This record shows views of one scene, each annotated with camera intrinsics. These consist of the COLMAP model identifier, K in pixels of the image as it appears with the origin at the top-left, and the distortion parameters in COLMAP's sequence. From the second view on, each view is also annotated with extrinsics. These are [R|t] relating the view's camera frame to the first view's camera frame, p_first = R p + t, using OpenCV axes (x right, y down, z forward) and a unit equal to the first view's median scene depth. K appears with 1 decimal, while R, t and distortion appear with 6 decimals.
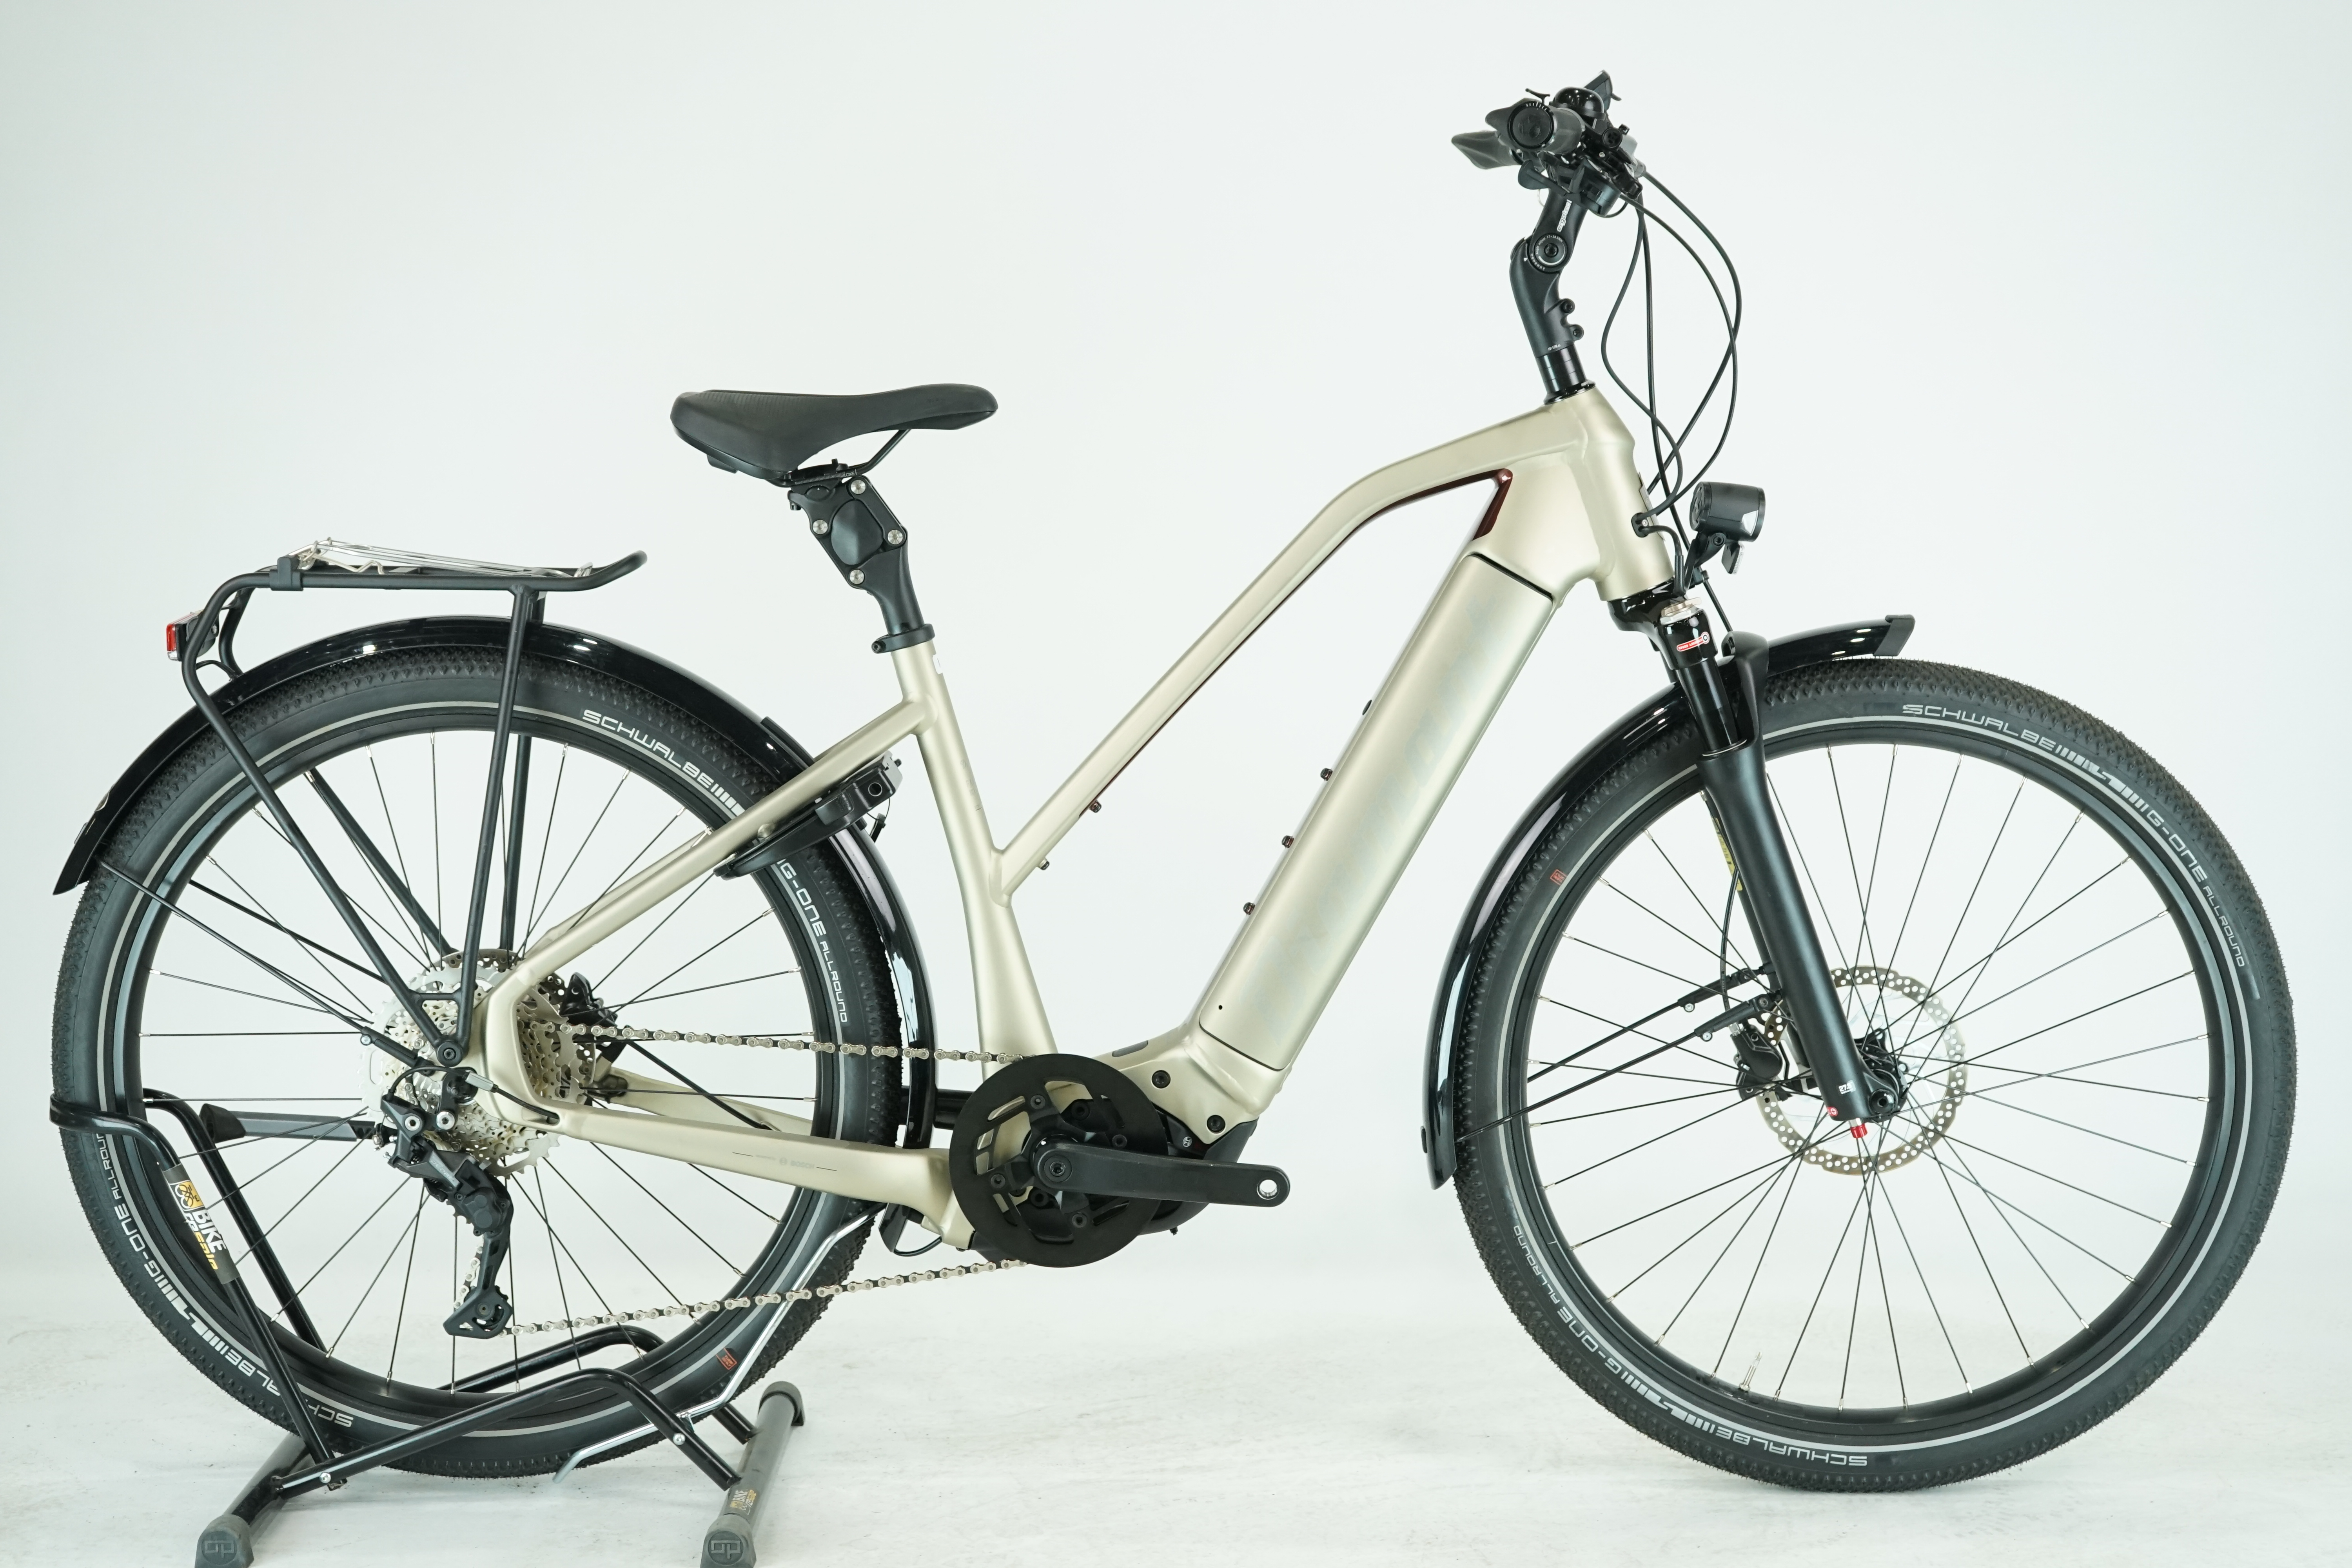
lens RADIAL K [[3601.3, 0, 1176.0], [0, 3601.3, 784.0], [0, 0, 1]] dist [-0.023177, -0.067683]
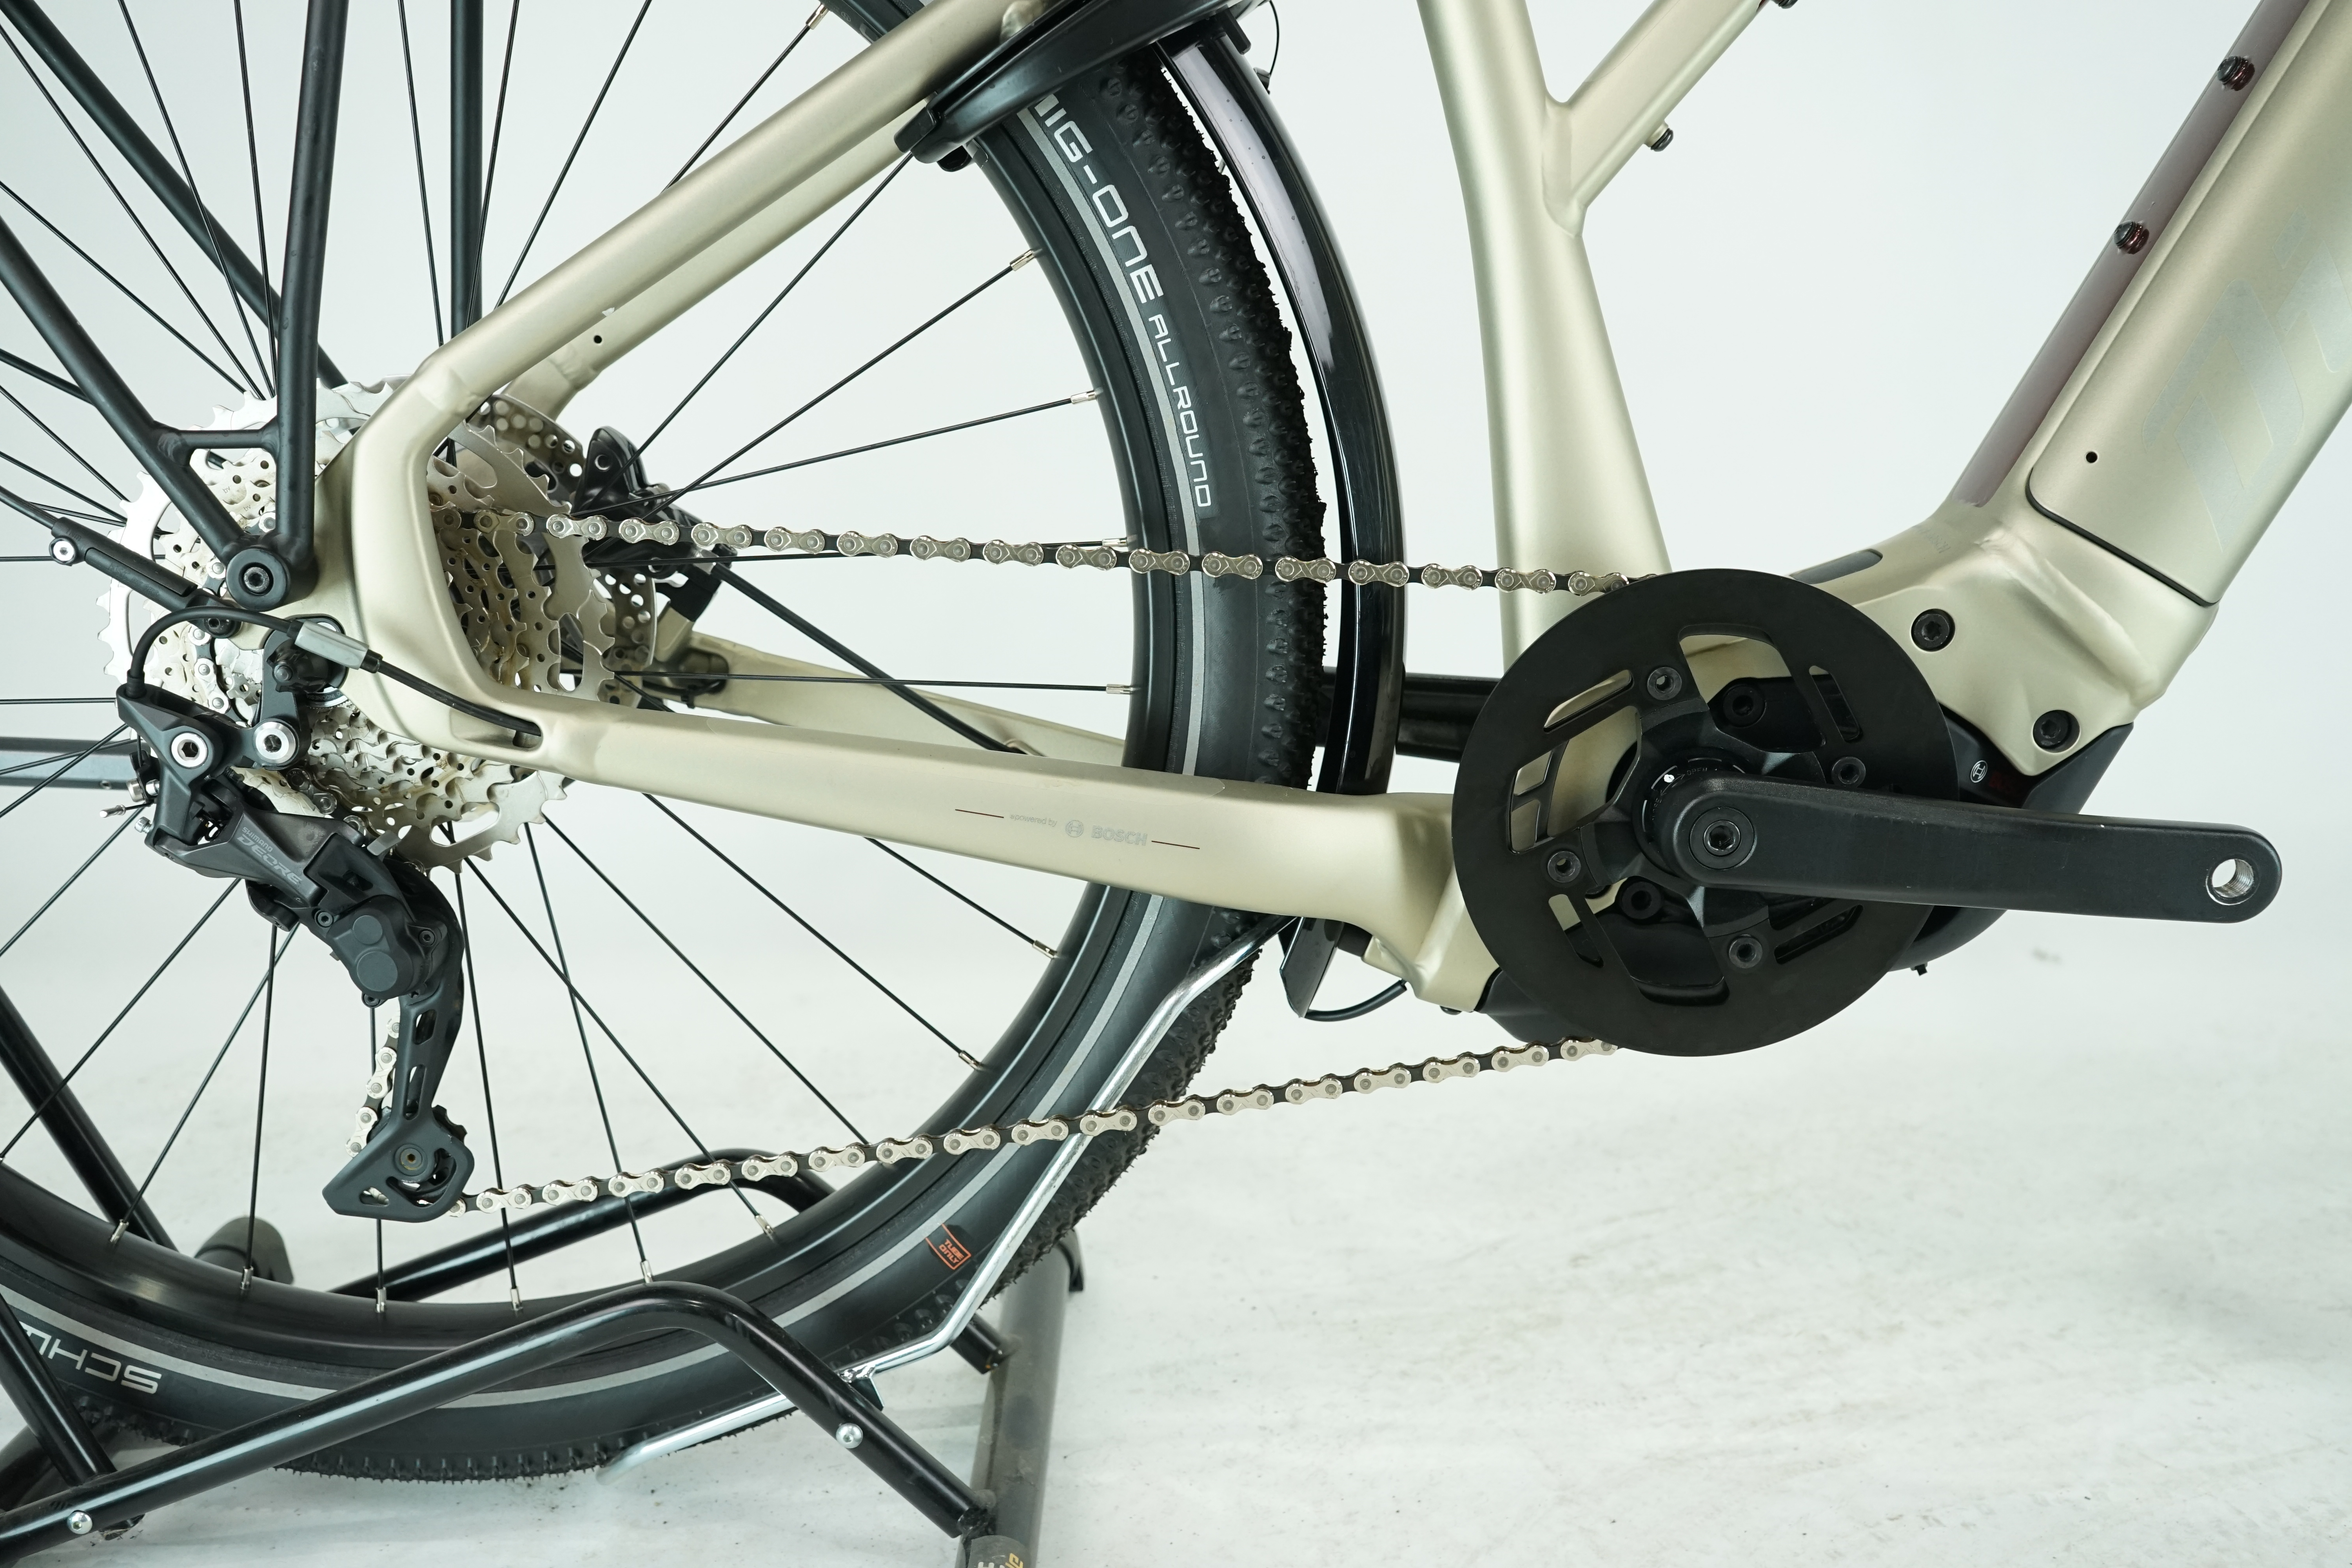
lens RADIAL K [[2127.7, 0, 1176.0], [0, 2127.7, 784.0], [0, 0, 1]] dist [-0.077843, 0.261427]
pose [[0.999933, -0.011609, -0.000286, -0.095371], [0.011577, 0.994640, 0.102746, 0.072700], [-0.000908, -0.102743, 0.994708, 0.738257]]
